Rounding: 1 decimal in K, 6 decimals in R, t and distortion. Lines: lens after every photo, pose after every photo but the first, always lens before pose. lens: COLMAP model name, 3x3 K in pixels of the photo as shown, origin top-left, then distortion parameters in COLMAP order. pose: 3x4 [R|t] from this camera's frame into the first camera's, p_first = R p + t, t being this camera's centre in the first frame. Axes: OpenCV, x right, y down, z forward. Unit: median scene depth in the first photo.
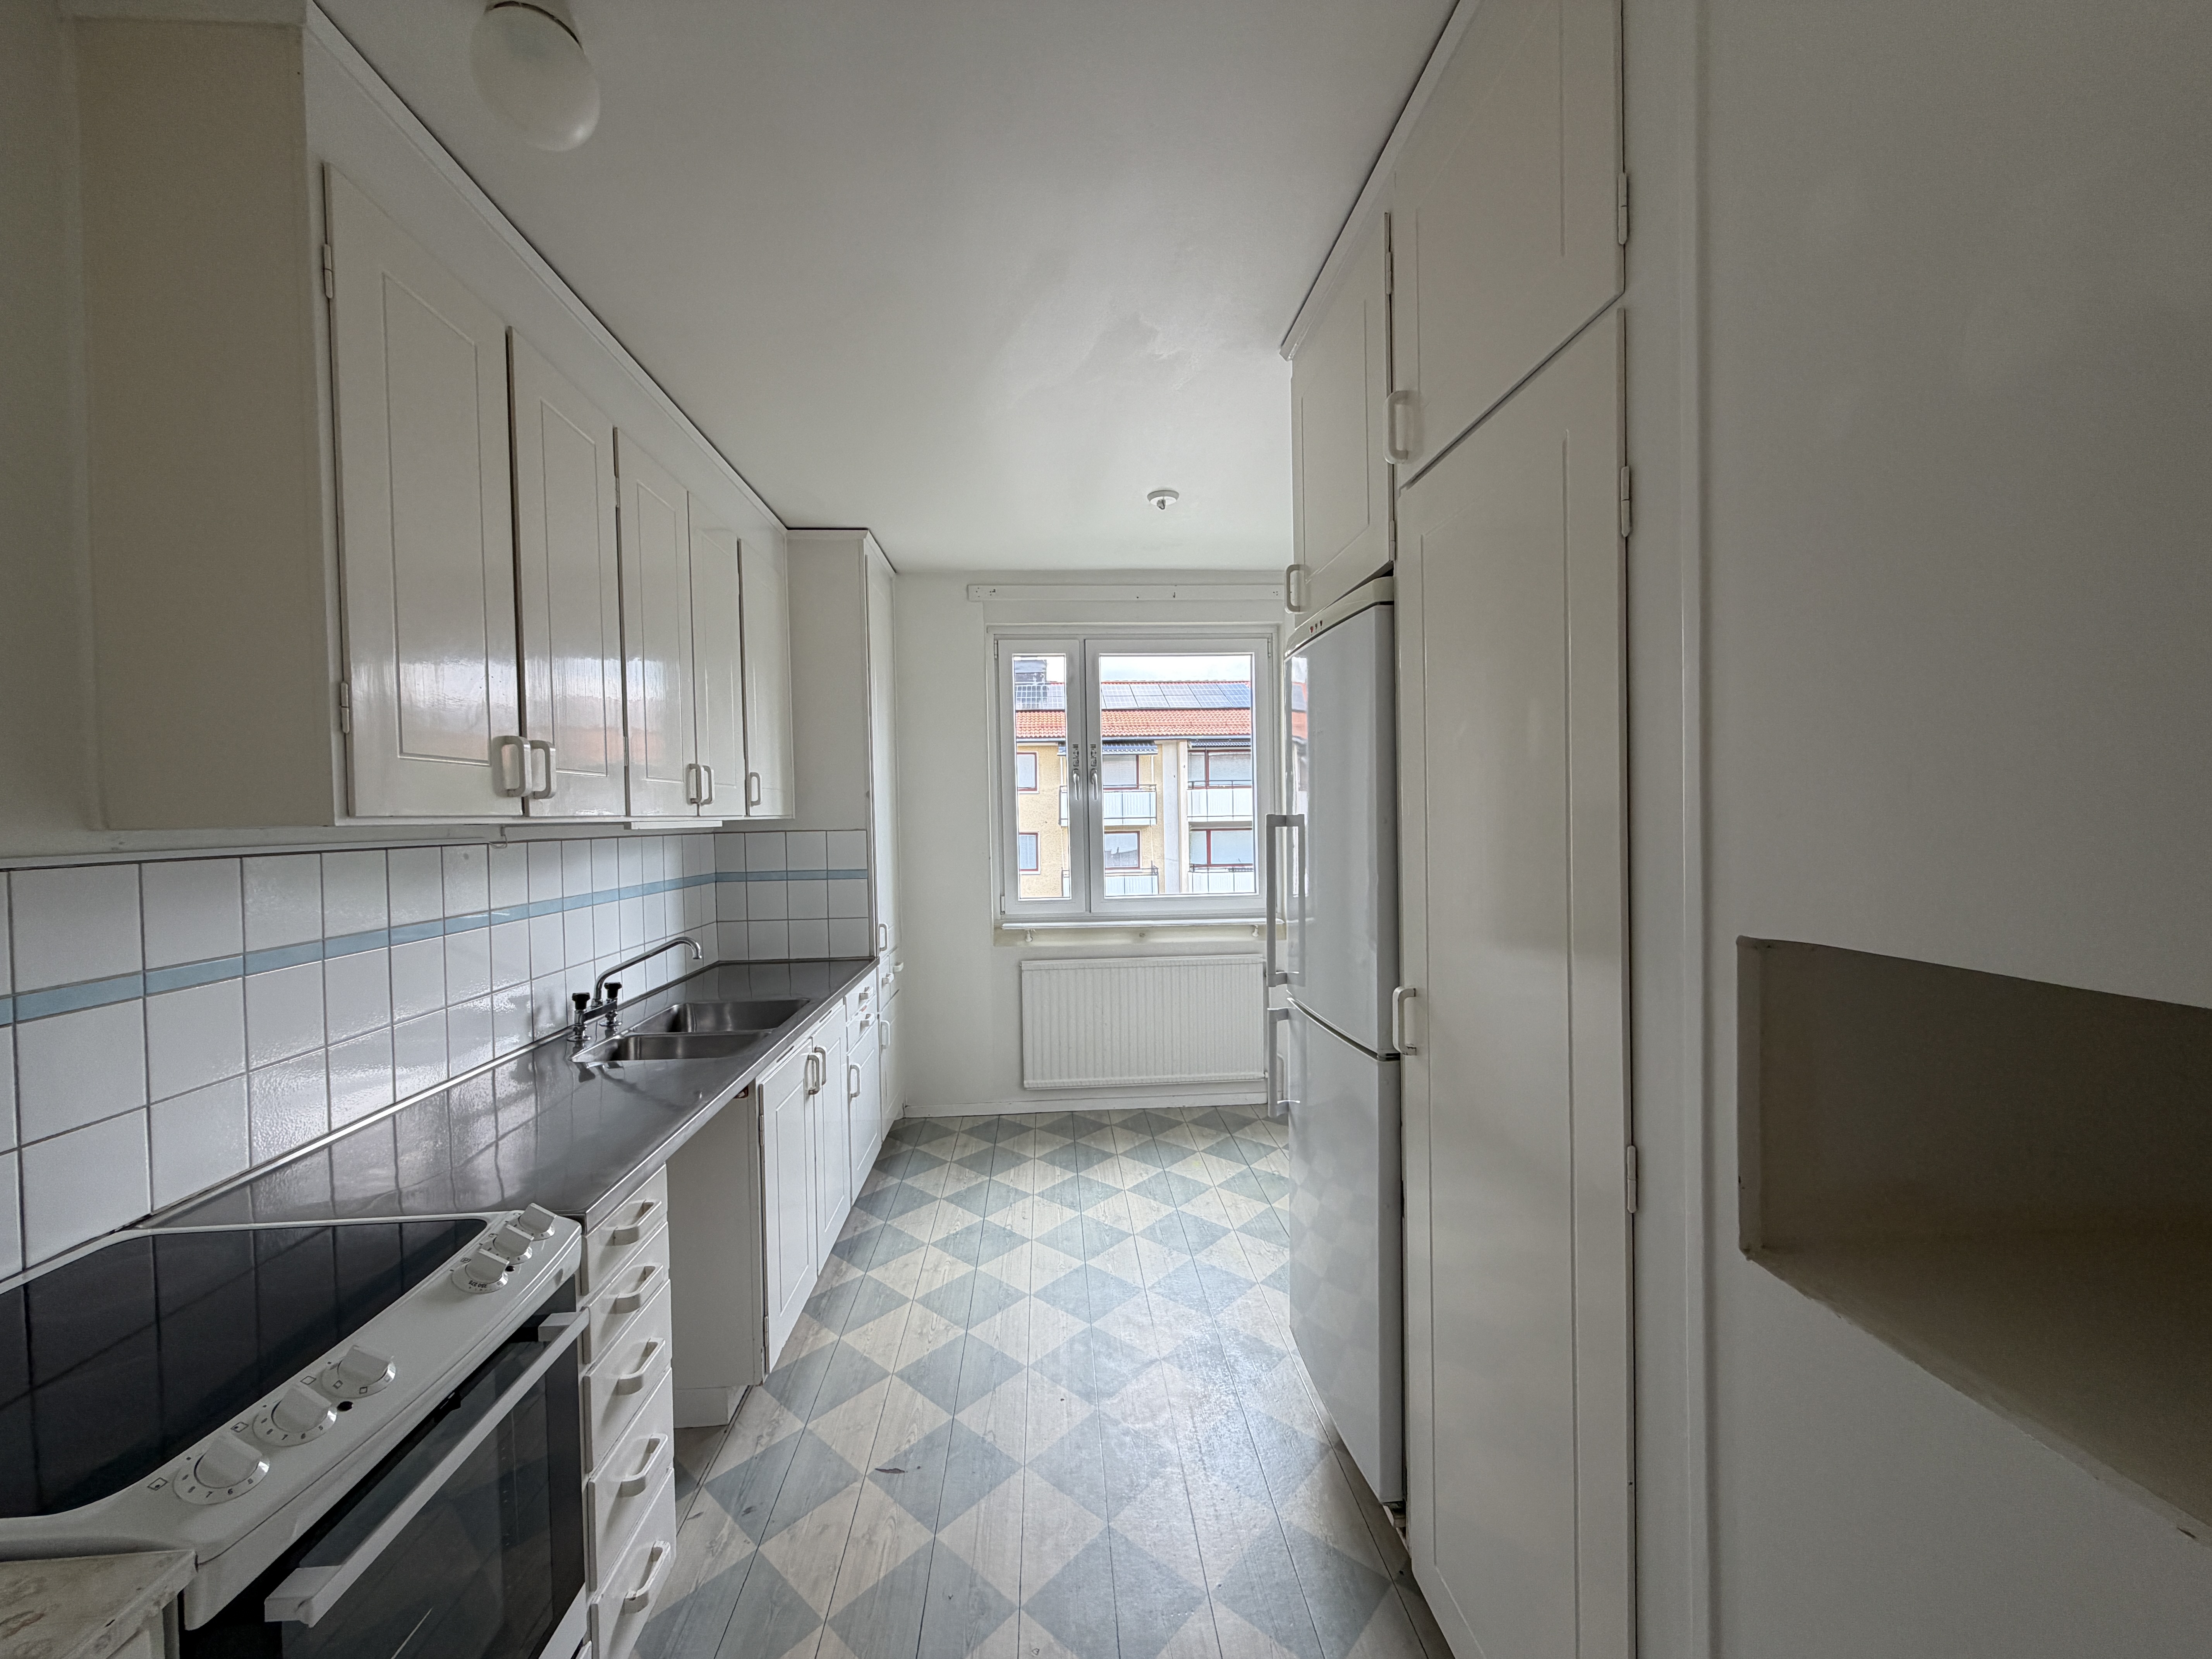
lens RADIAL K [[878.9, 0, 1095.1], [0, 878.9, 830.8], [0, 0, 1]] dist [0.003856, 0.000499]
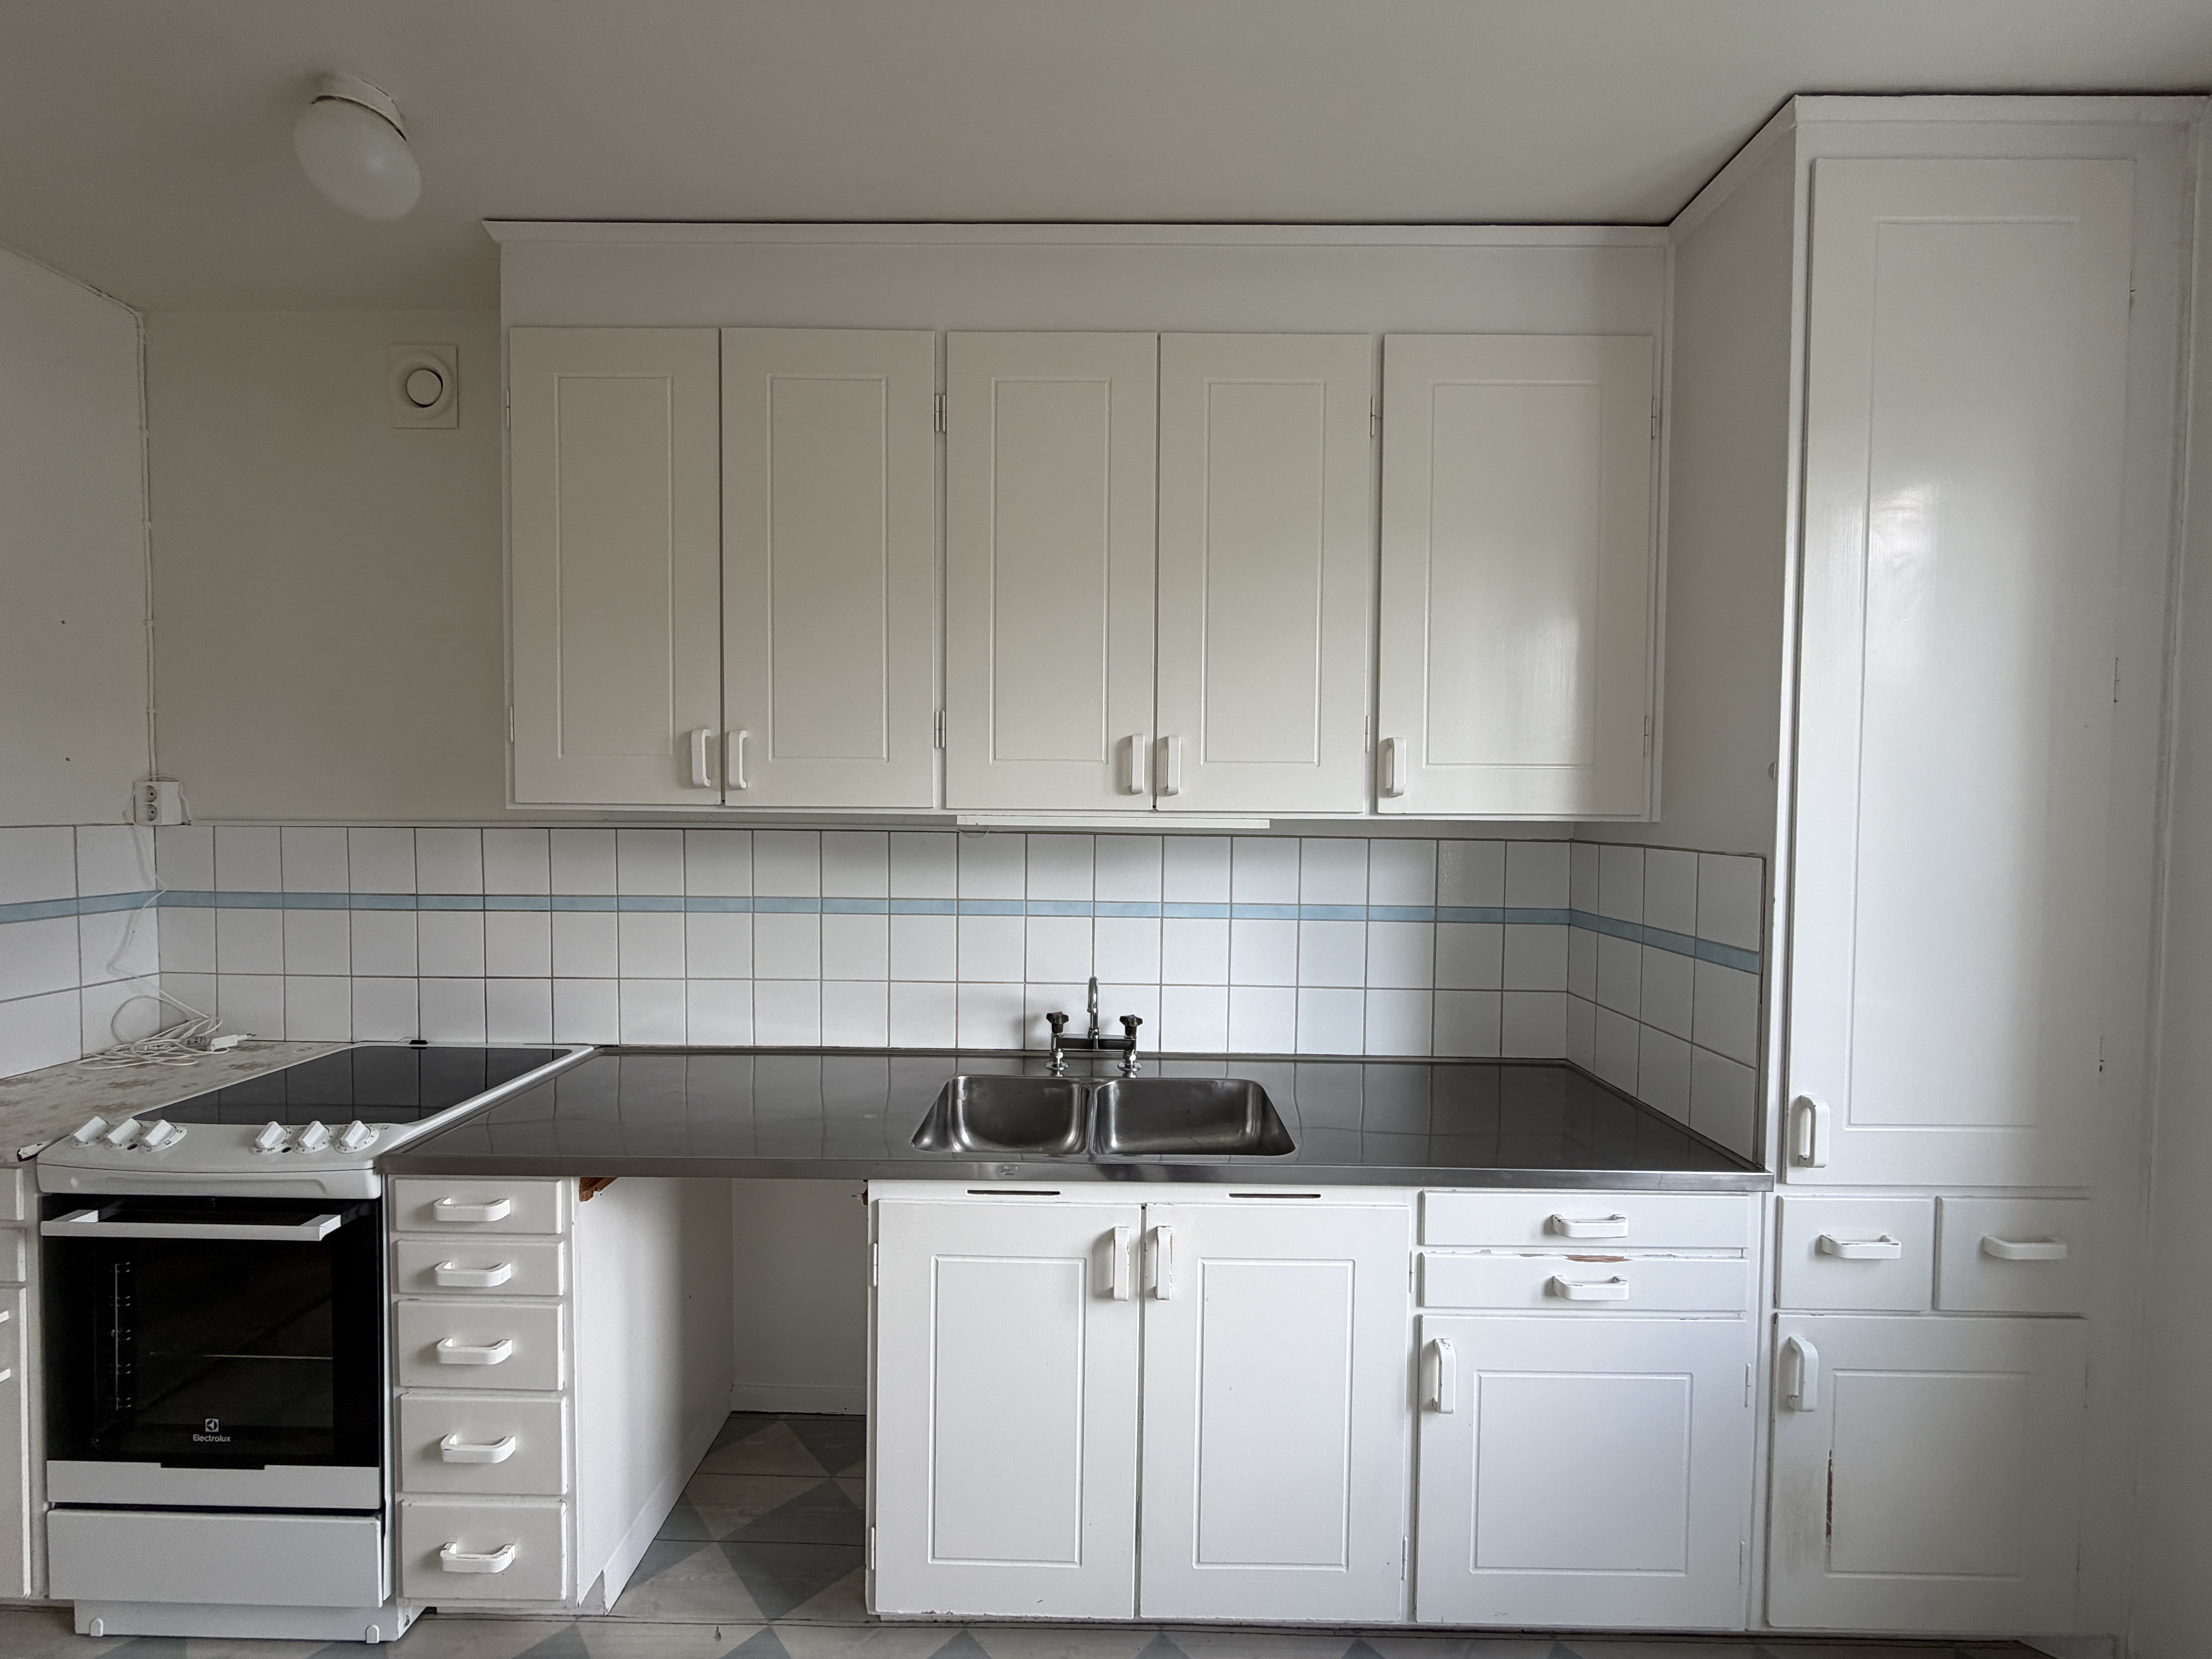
lens RADIAL K [[878.9, 0, 1100.8], [0, 878.9, 832.4], [0, 0, 1]] dist [0.003856, 0.000499]
pose [[-0.071348, 0.051911, -0.996100, 0.239075], [-0.028988, 0.998115, 0.054092, -0.036263], [0.997030, 0.032735, -0.069709, 1.016852]]
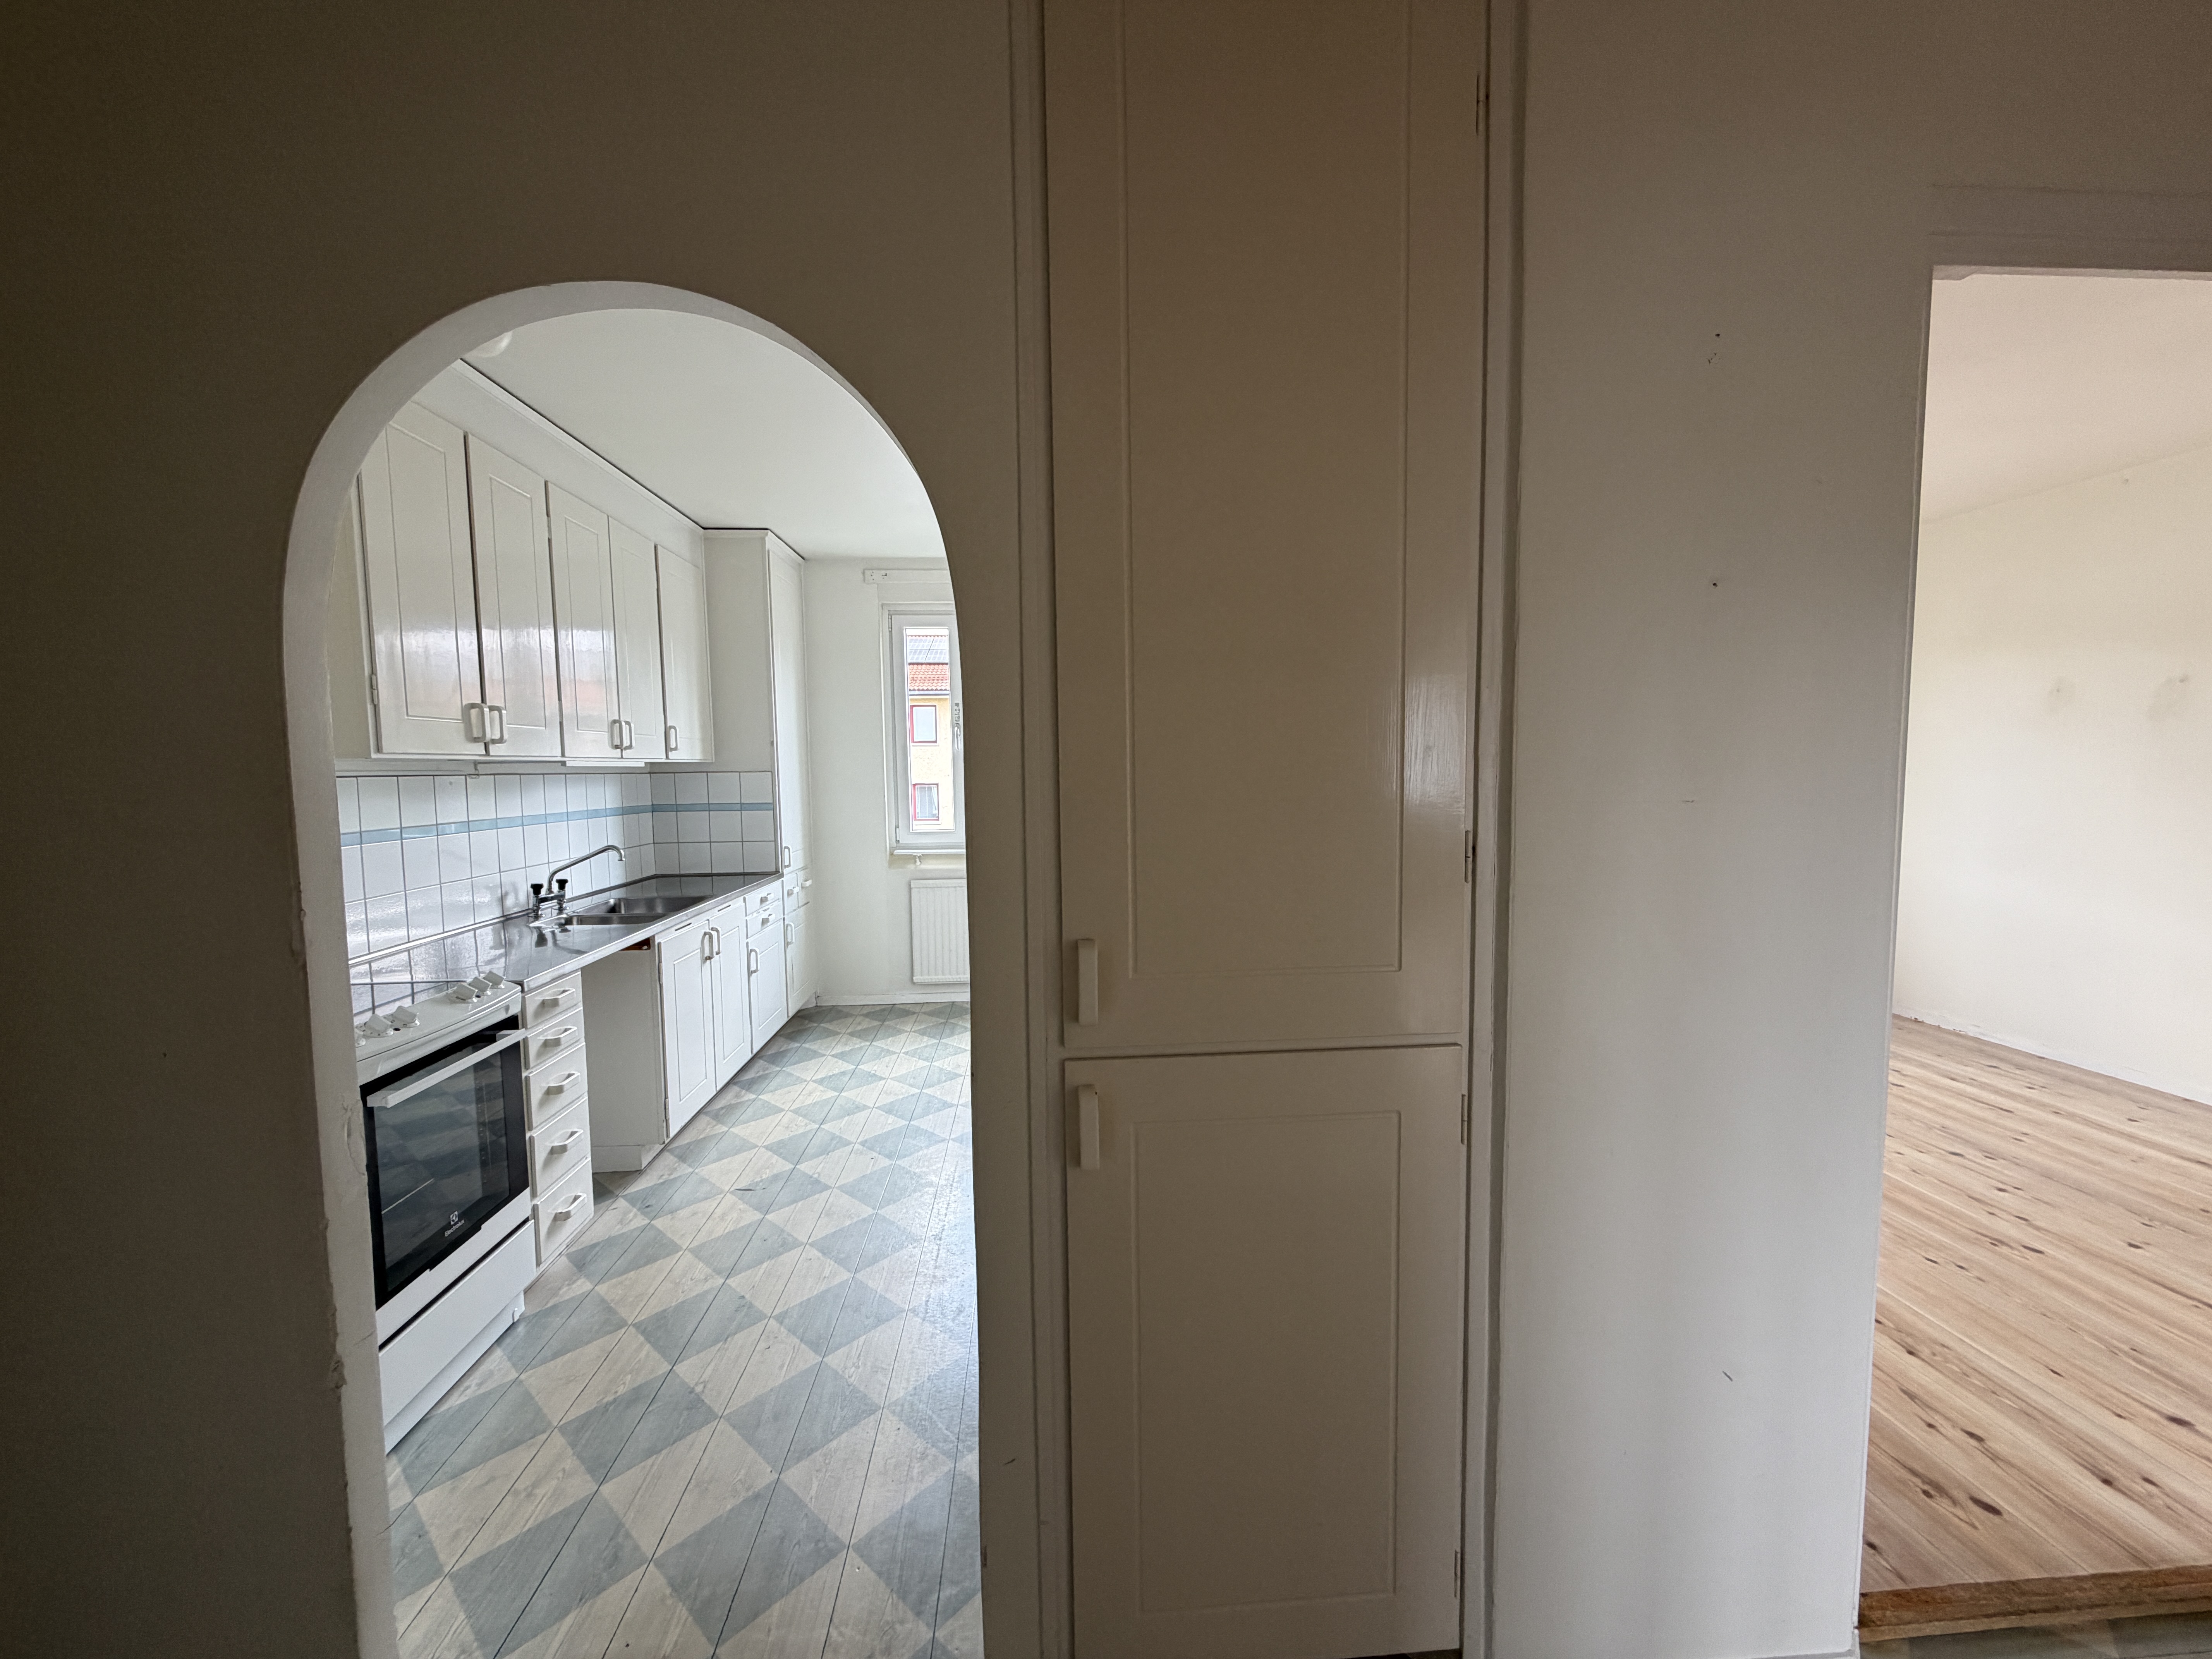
lens RADIAL K [[878.9, 0, 1095.2], [0, 878.9, 830.4], [0, 0, 1]] dist [0.003856, 0.000499]
pose [[0.999968, 0.006163, 0.005073, 0.278515], [-0.006428, 0.998520, 0.054003, 0.017115], [-0.004733, -0.054033, 0.998528, -0.374574]]
